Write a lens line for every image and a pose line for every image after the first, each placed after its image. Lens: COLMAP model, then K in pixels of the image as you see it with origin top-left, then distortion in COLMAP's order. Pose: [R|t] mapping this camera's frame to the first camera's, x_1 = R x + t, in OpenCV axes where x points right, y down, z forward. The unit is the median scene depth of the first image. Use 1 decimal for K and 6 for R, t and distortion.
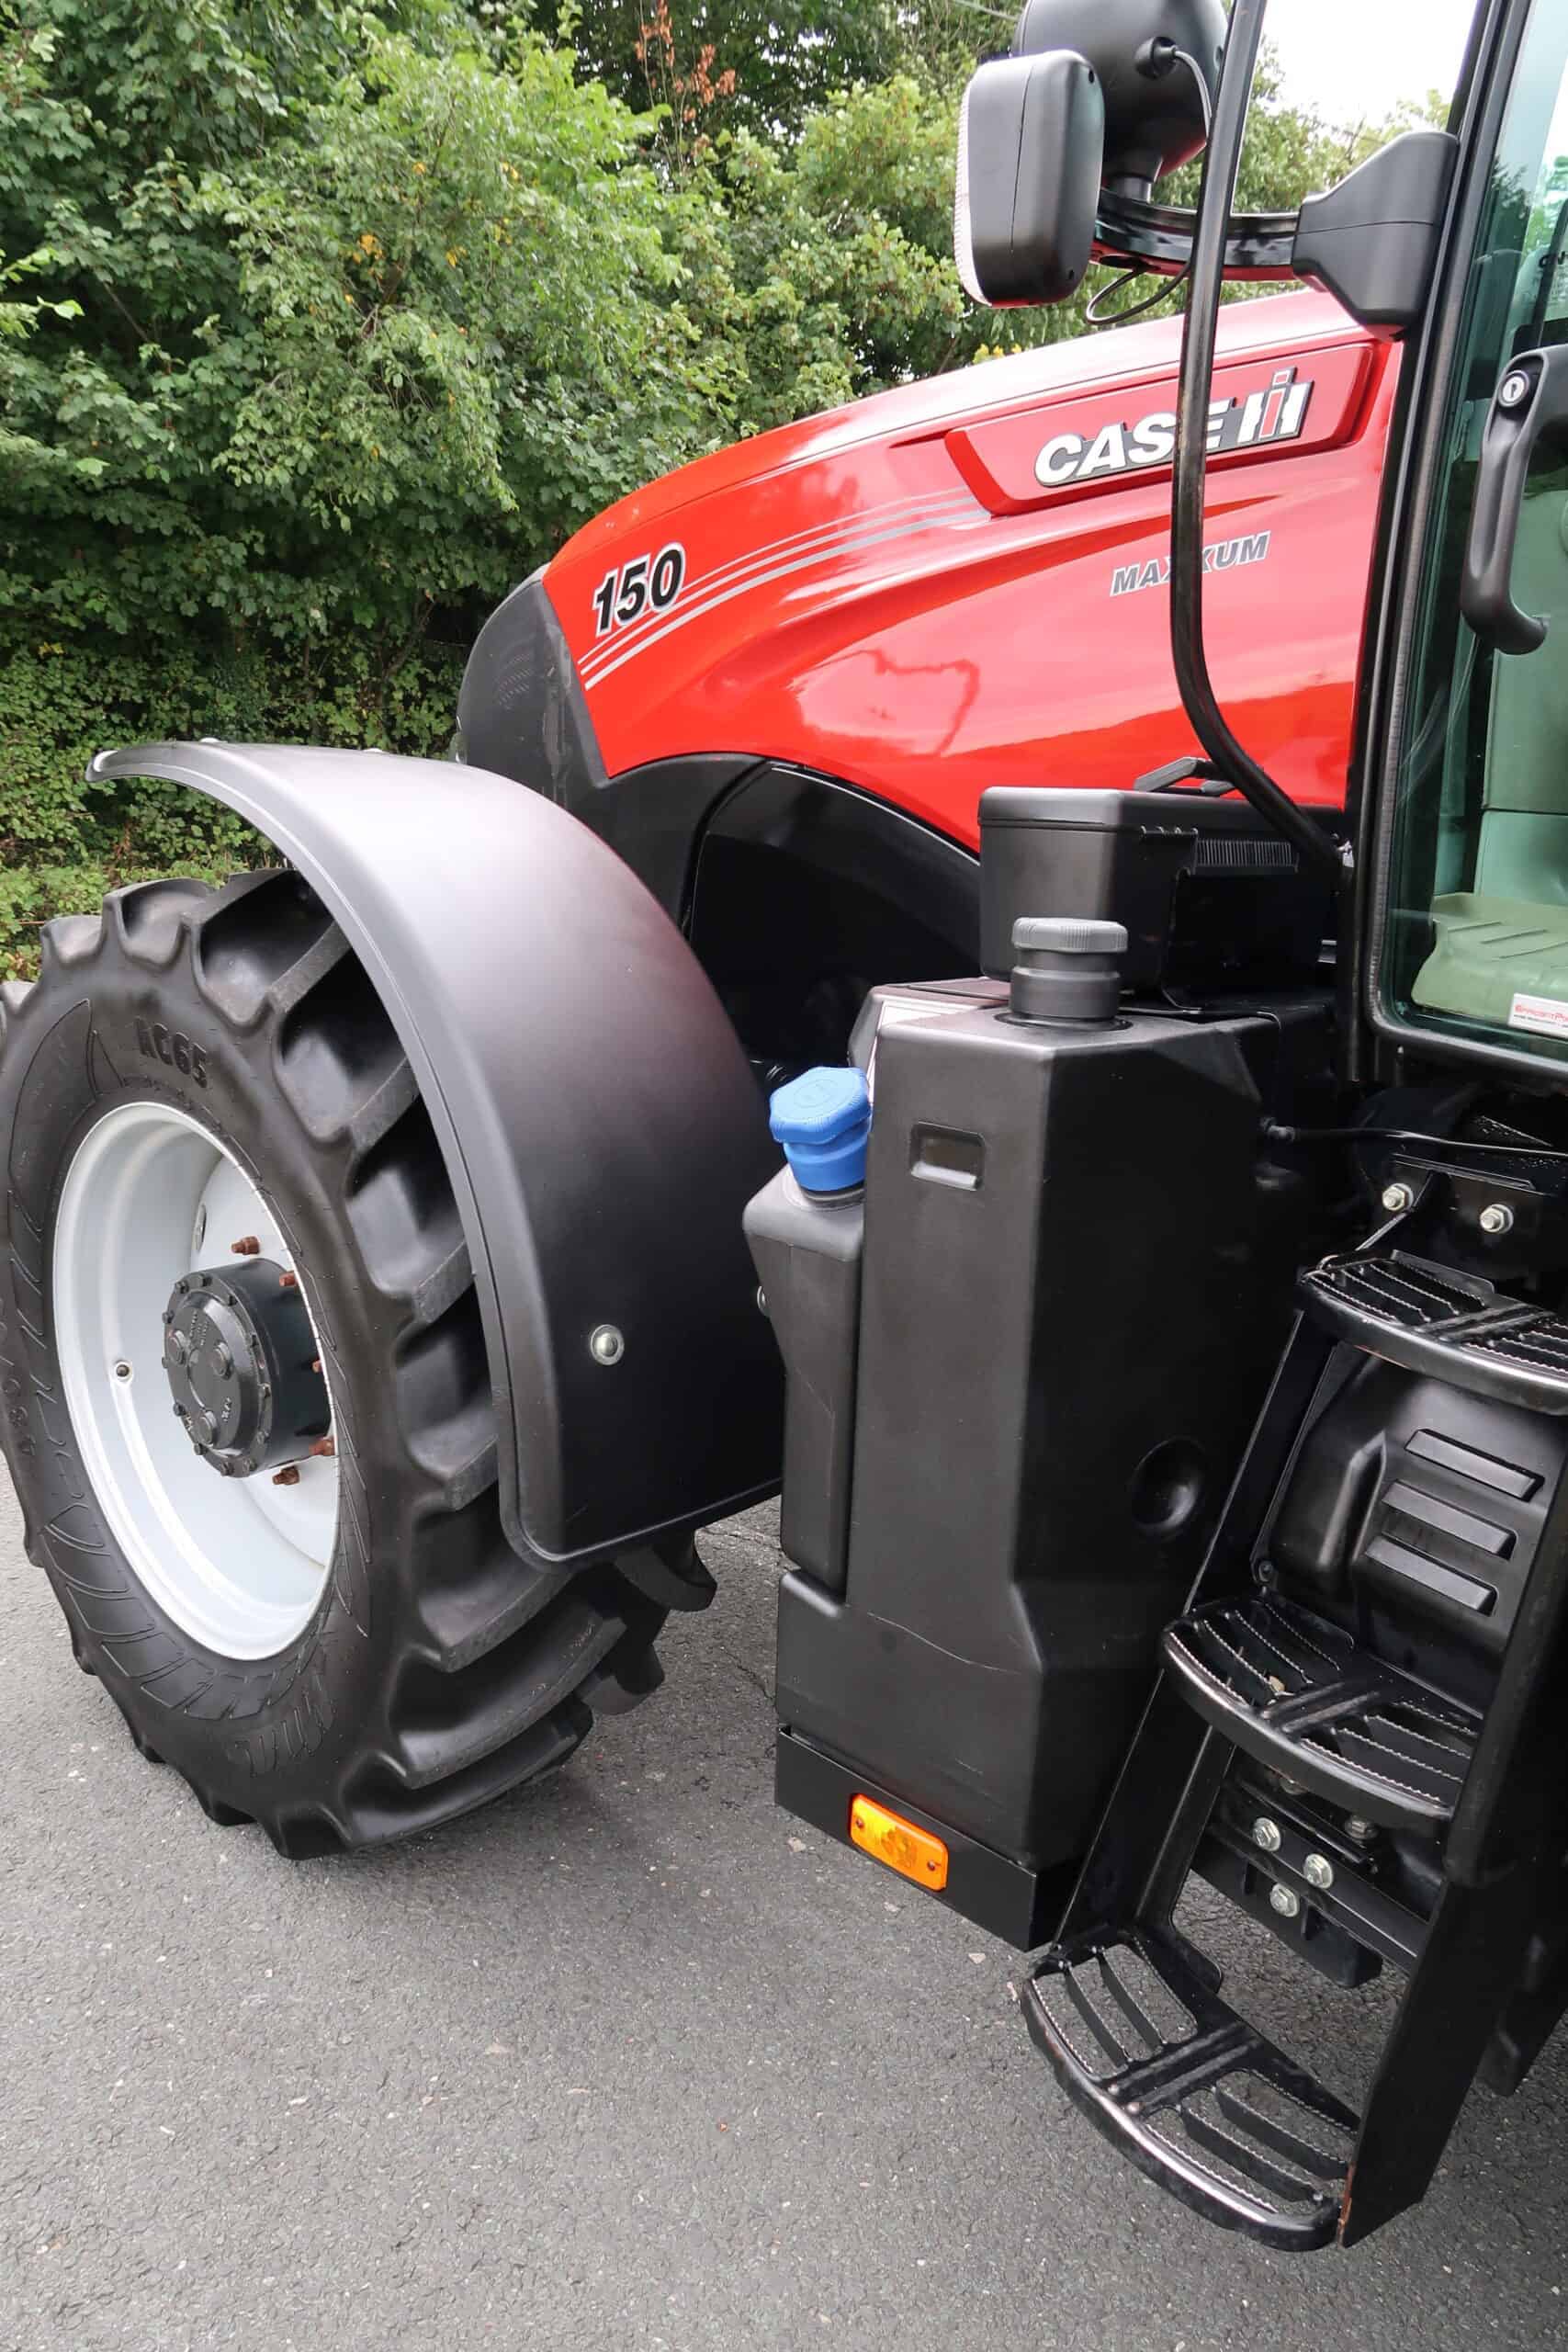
lens RADIAL K [[1621.5, 0, 755.5], [0, 1621.5, 1182.9], [0, 0, 1]] dist [-0.009297, -0.006598]
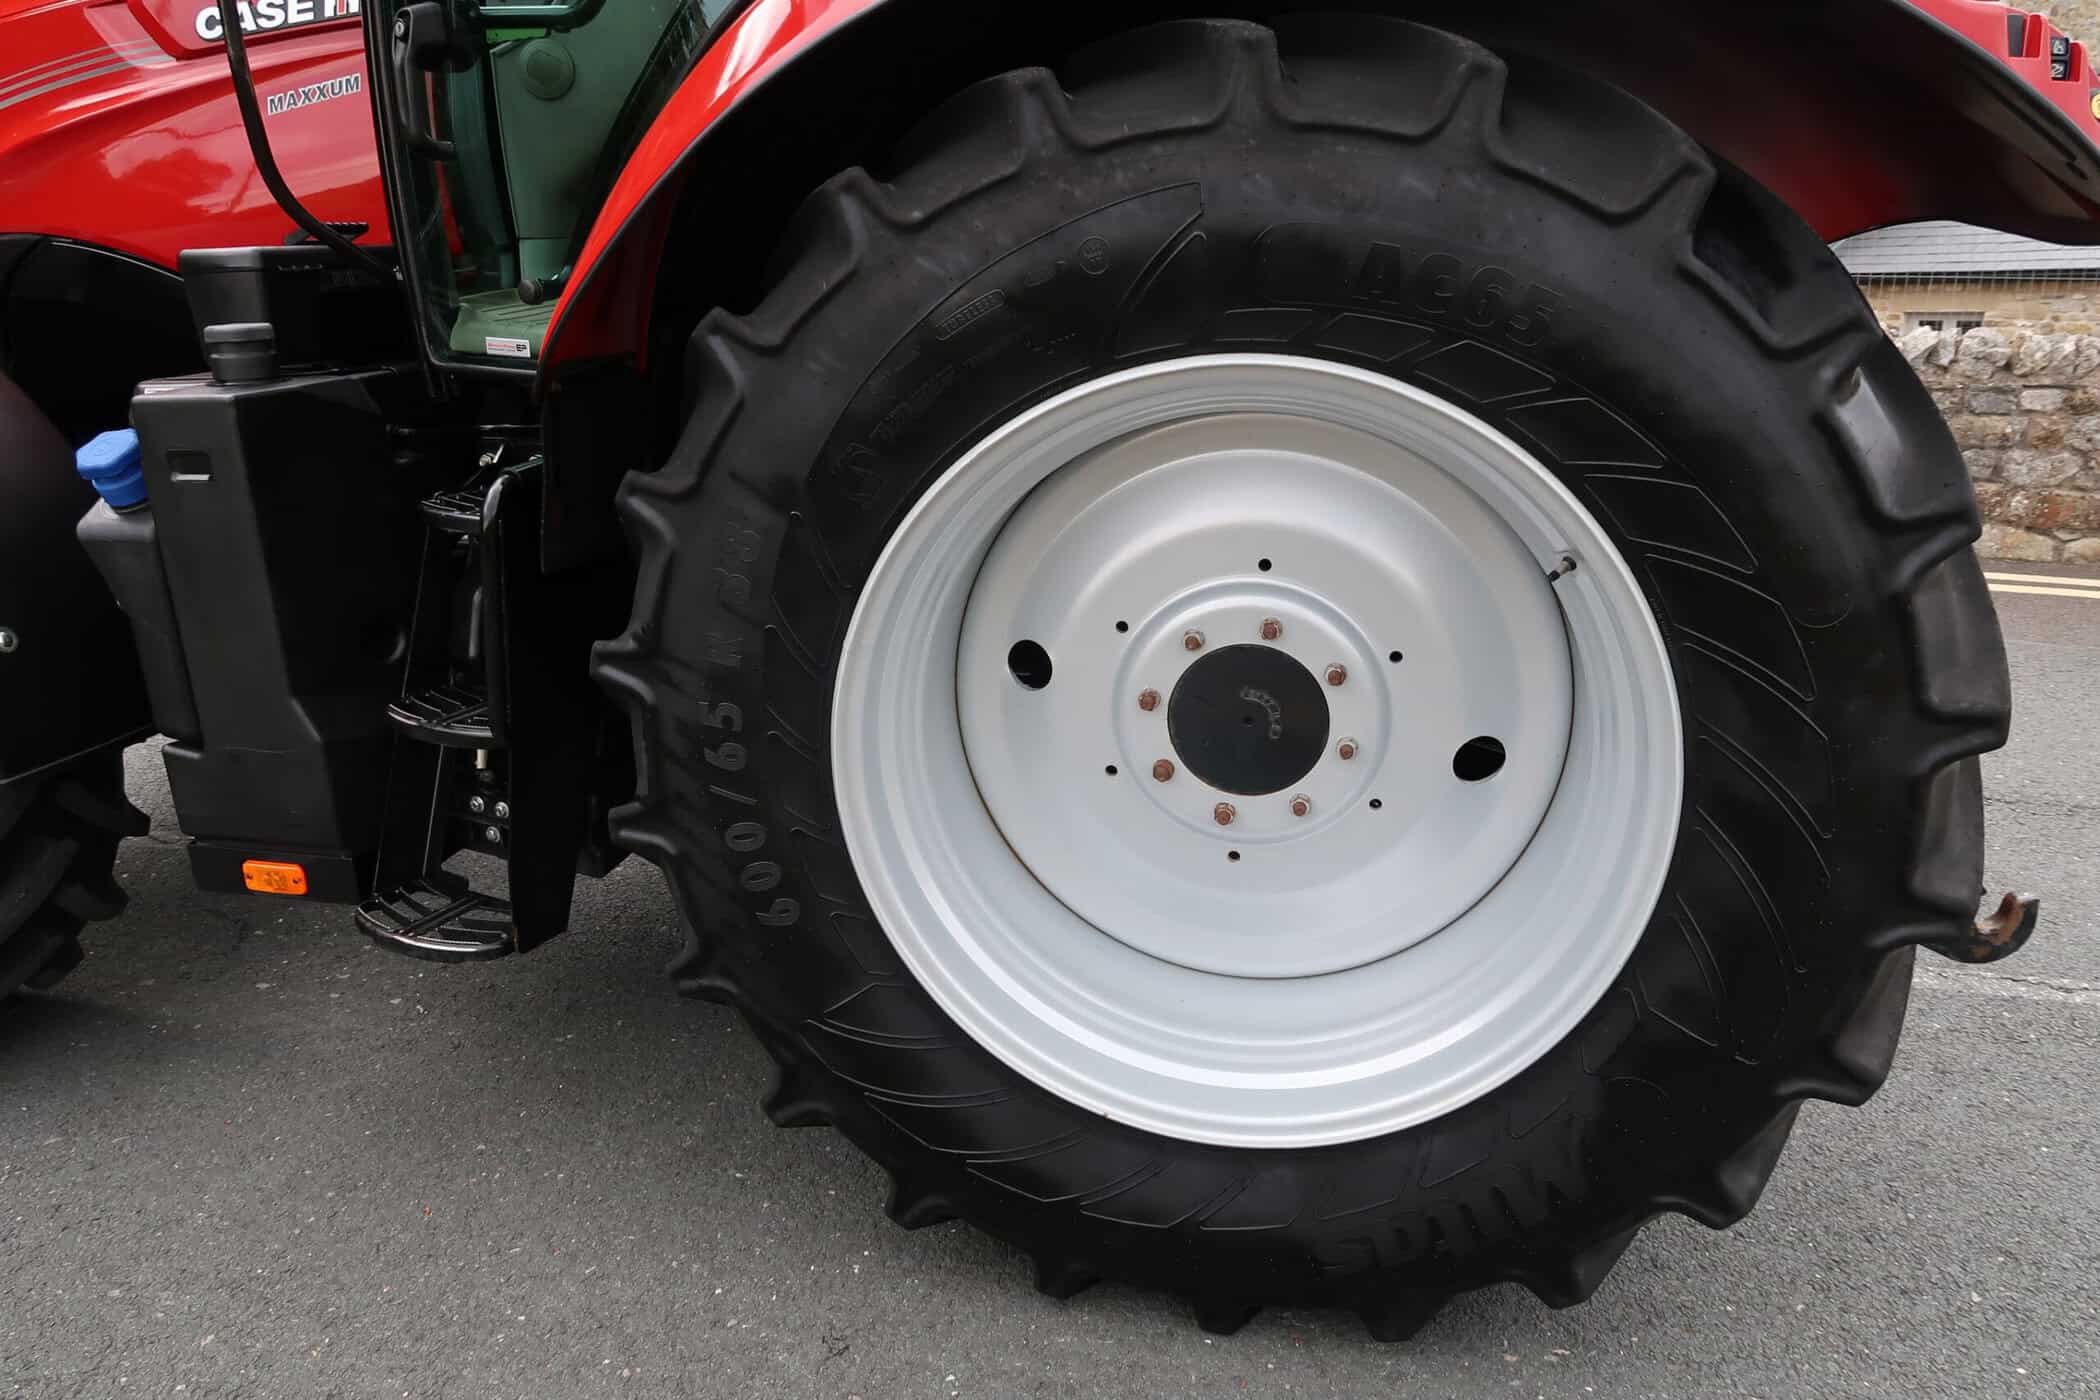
lens RADIAL K [[1457.2, 0, 1050.0], [0, 1457.2, 700.0], [0, 0, 1]] dist [-0.022757, 0.003083]
pose [[0.851340, -0.218916, 0.476755, 0.099131], [0.177723, 0.975387, 0.130518, 0.173264], [-0.493594, -0.026385, 0.869292, -0.746924]]
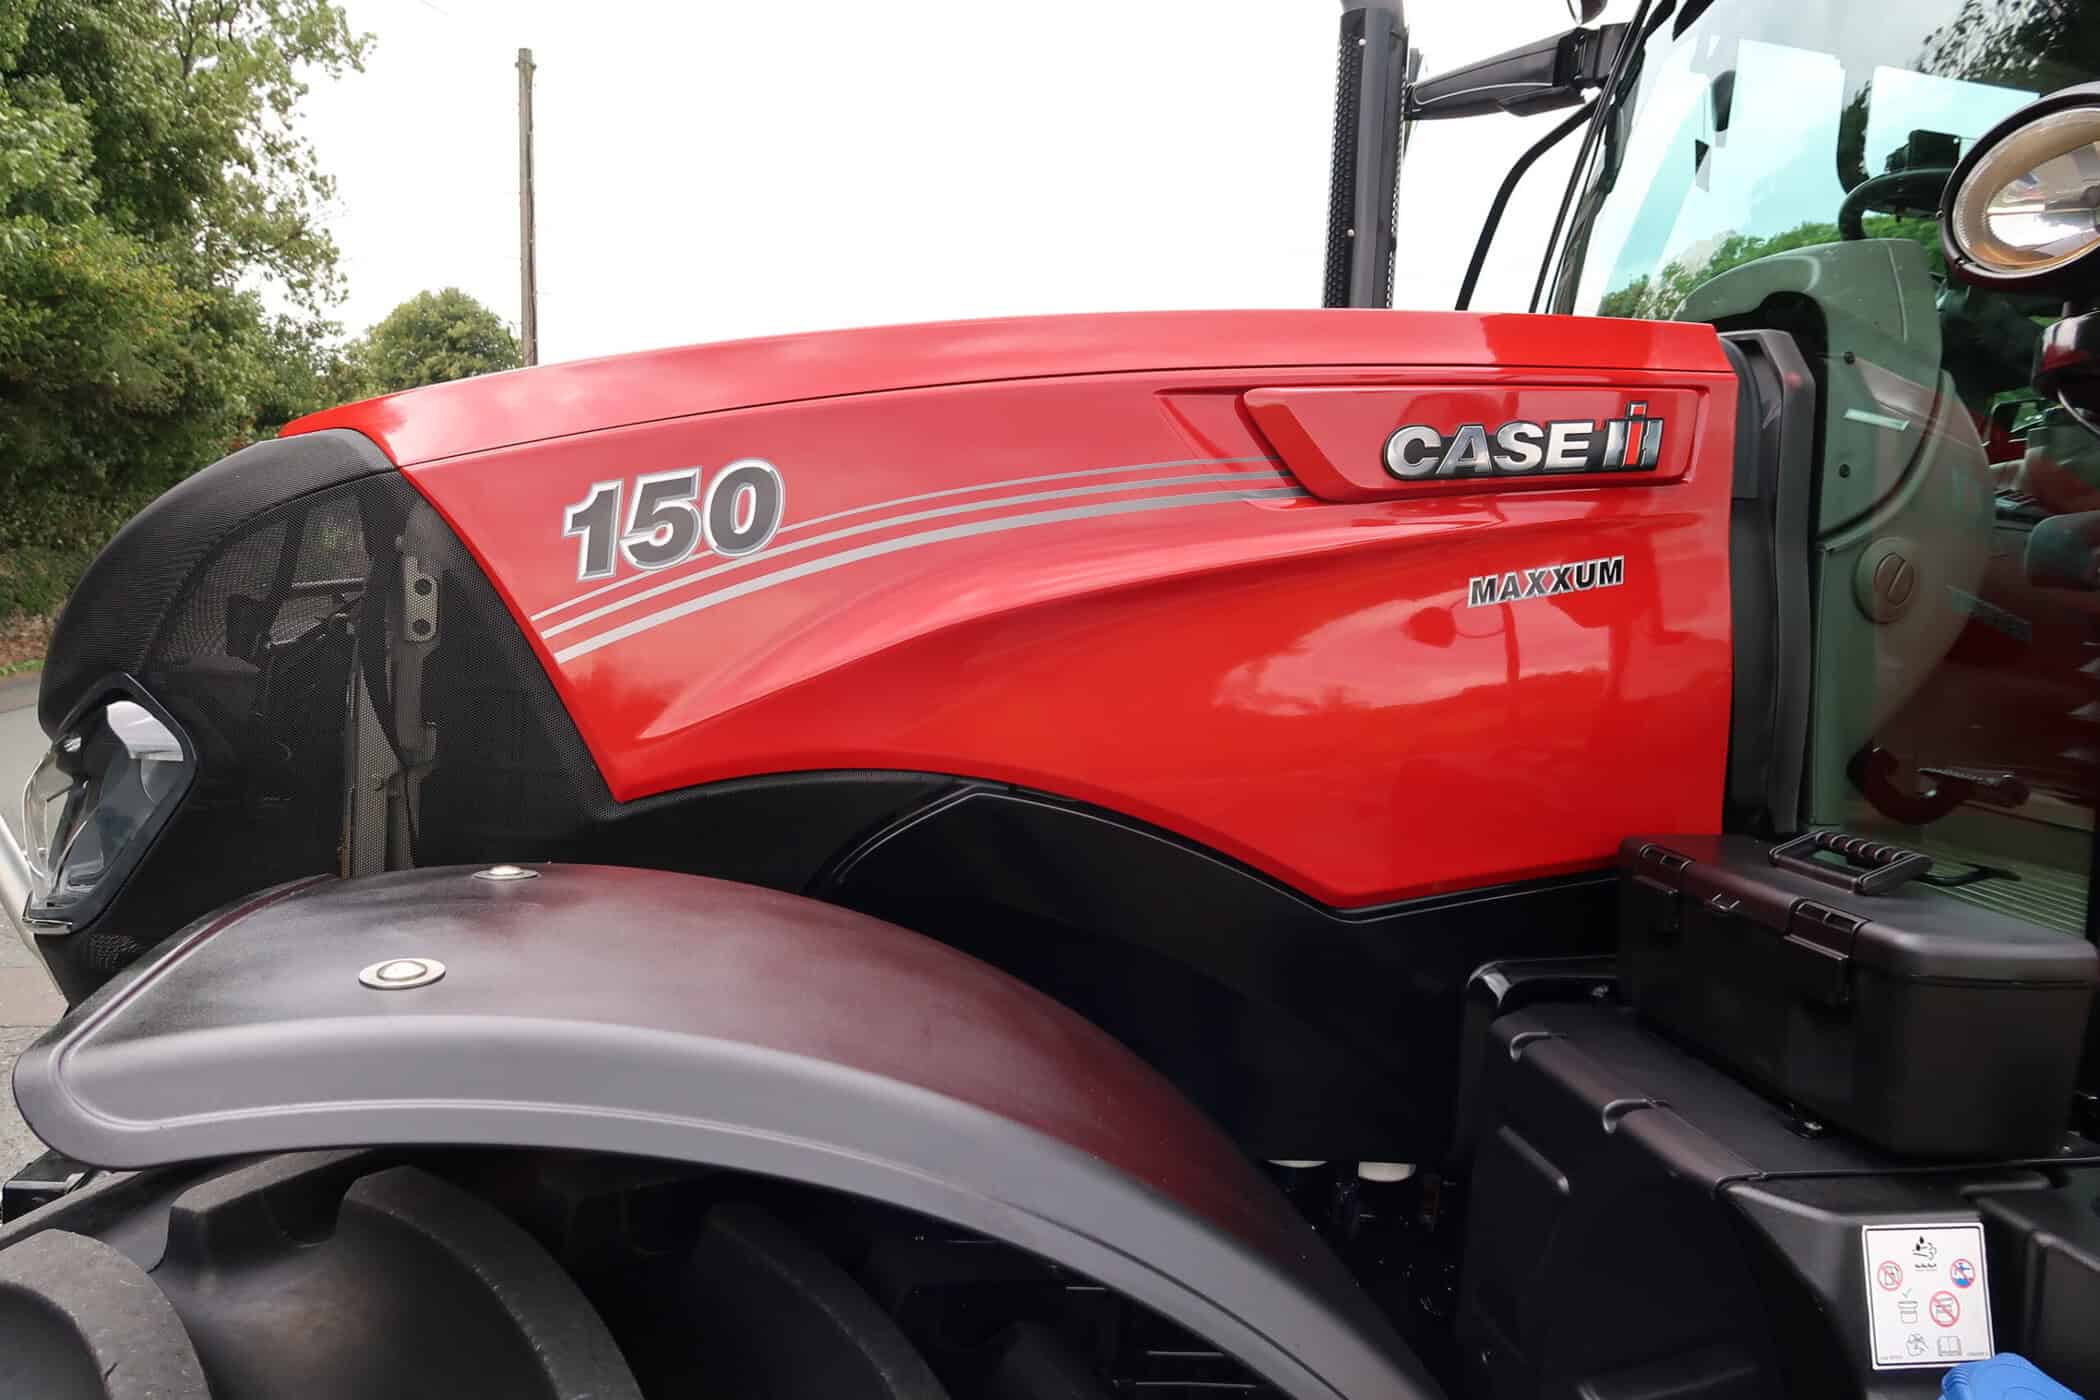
lens RADIAL K [[1486.0, 0, 1052.7], [0, 1486.0, 688.8], [0, 0, 1]] dist [-0.007799, -0.002766]
pose [[0.618109, -0.073330, 0.782665, -0.732478], [0.156591, 0.987171, -0.031177, -0.426718], [-0.770338, 0.141829, 0.621662, 0.877157]]
